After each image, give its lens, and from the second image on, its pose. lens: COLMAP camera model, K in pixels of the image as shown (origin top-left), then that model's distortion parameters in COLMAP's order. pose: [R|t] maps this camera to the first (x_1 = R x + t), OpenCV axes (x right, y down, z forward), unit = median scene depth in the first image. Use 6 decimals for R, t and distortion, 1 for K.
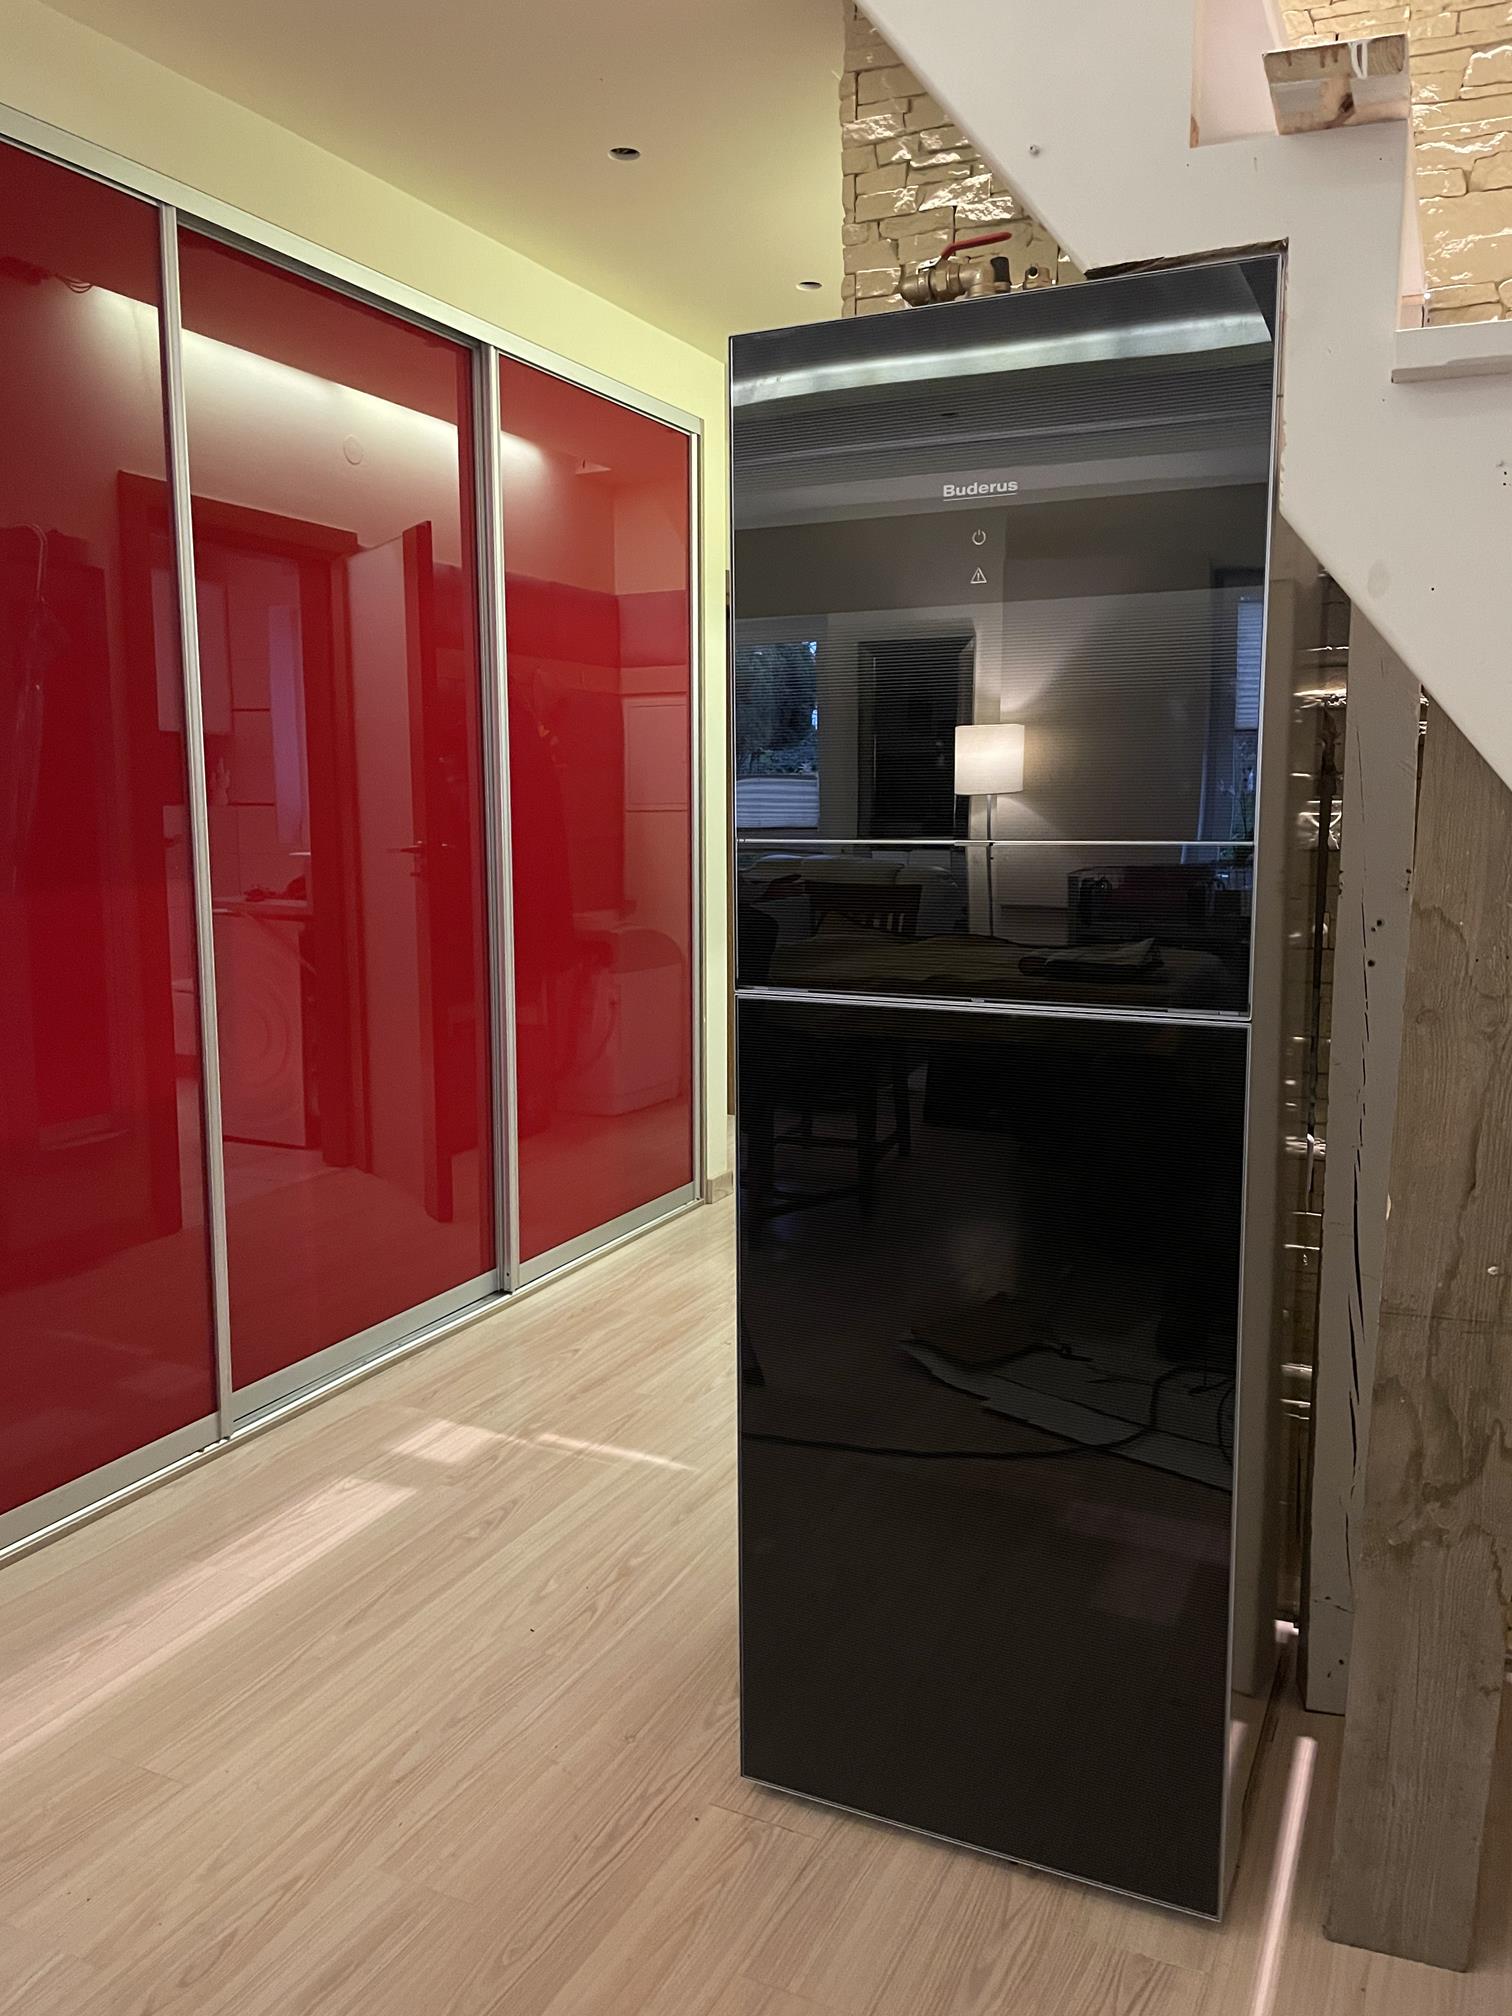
lens RADIAL K [[1538.3, 0, 756.1], [0, 1538.3, 1005.6], [0, 0, 1]] dist [0.062227, -0.088856]
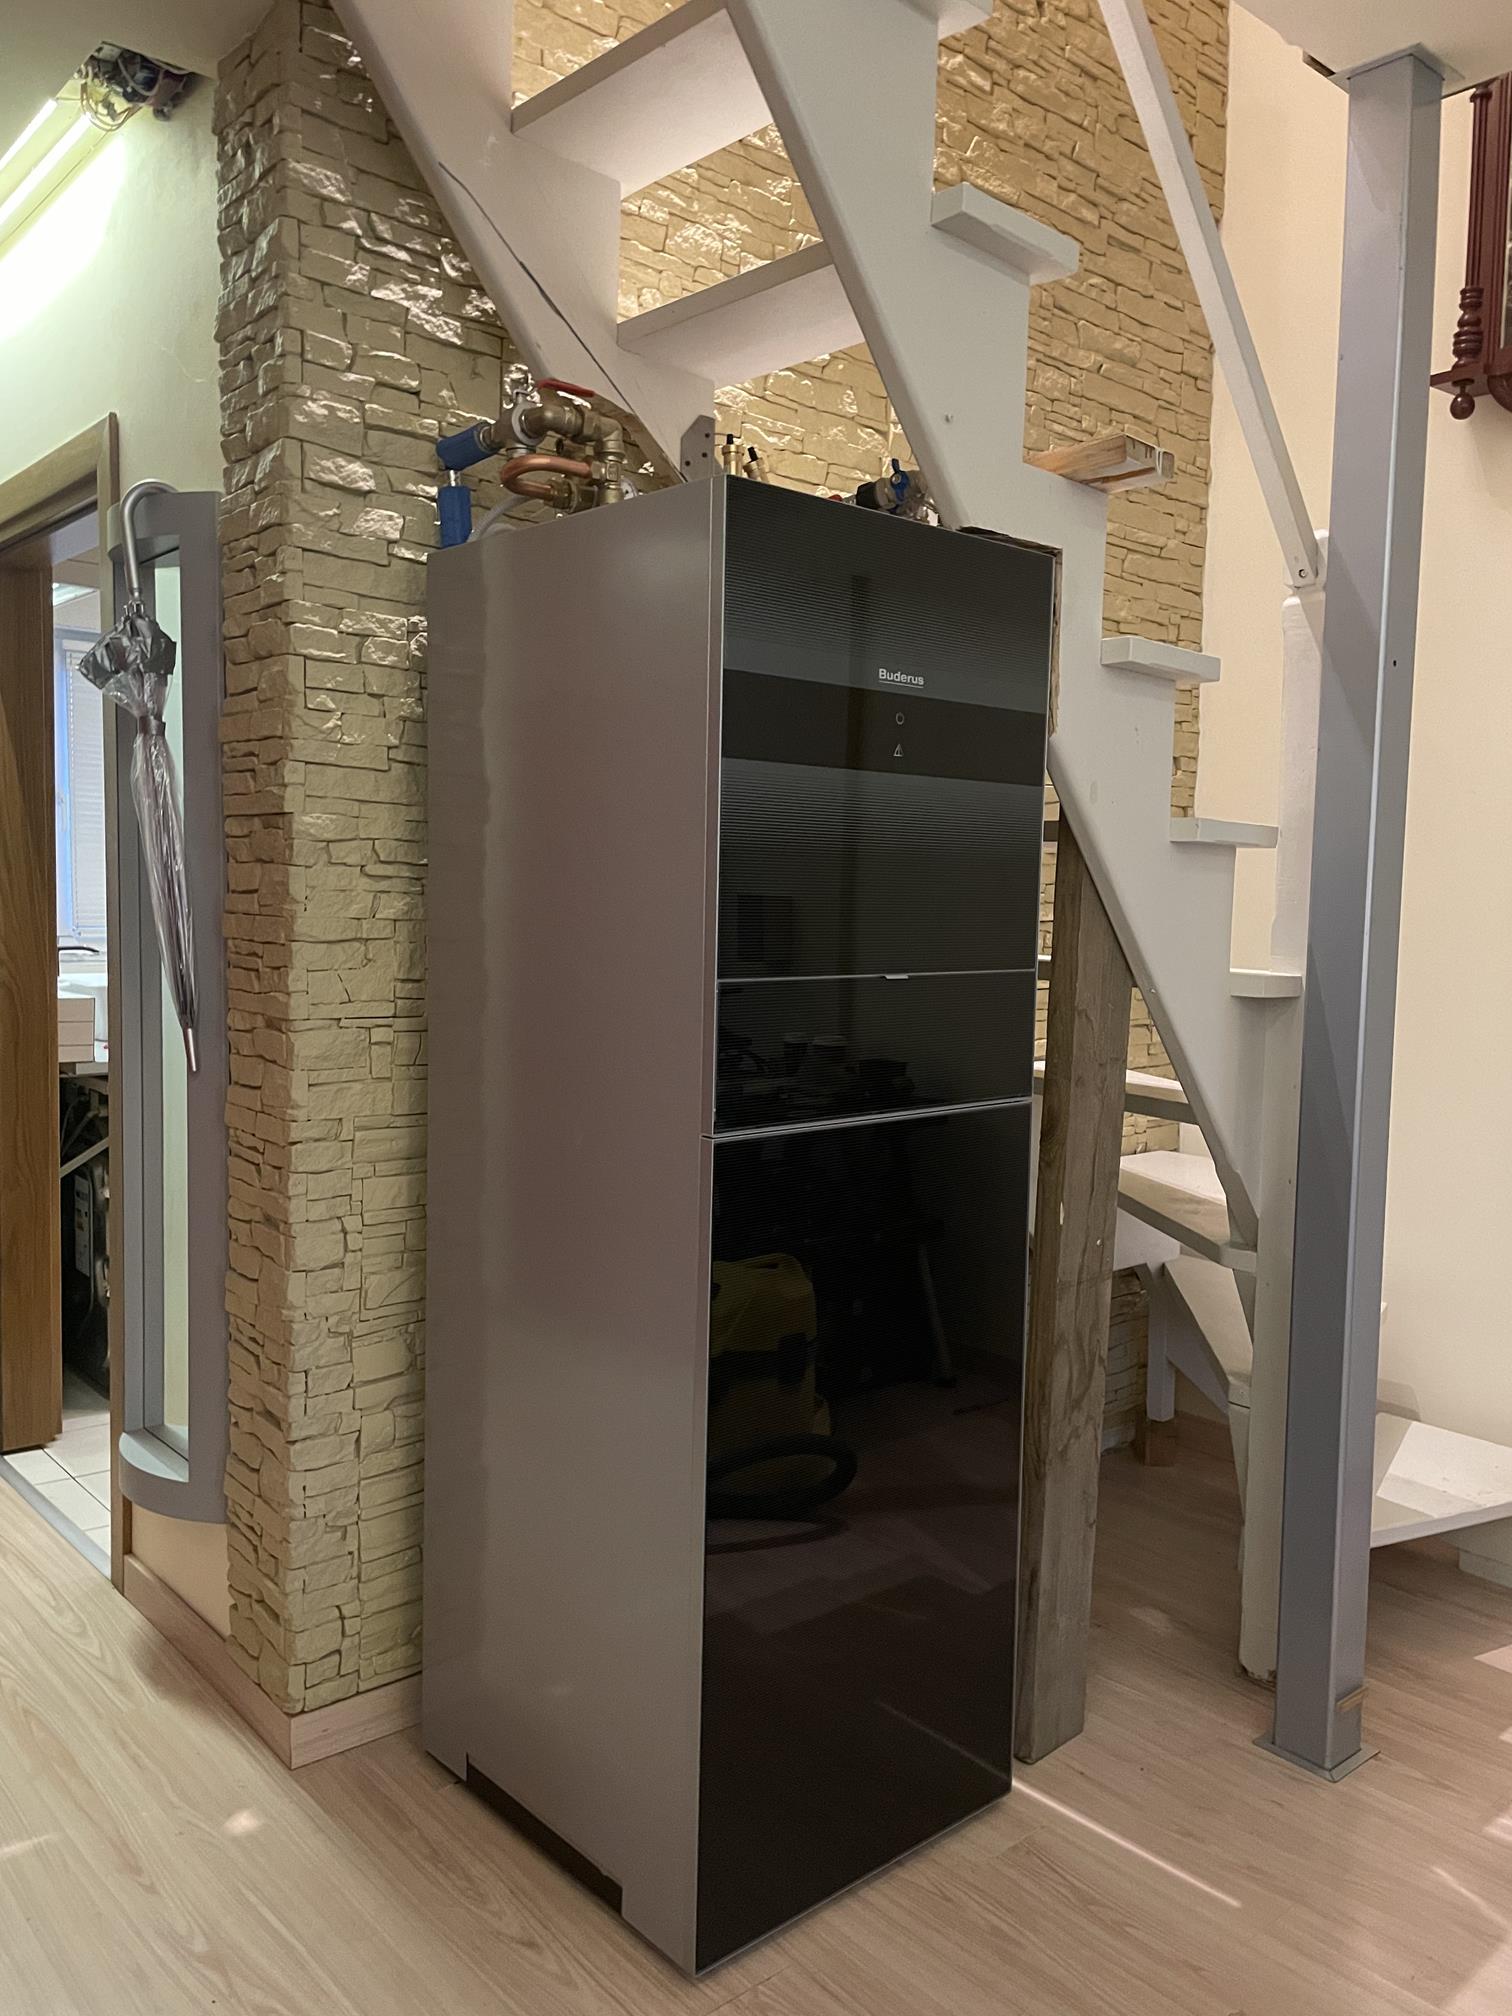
lens RADIAL K [[1538.3, 0, 757.8], [0, 1538.3, 1014.2], [0, 0, 1]] dist [0.062227, -0.088856]
pose [[0.373674, -0.059386, 0.925657, -0.773512], [0.101289, 0.994593, 0.022920, -0.090707], [-0.922013, 0.085194, 0.377668, 0.526089]]
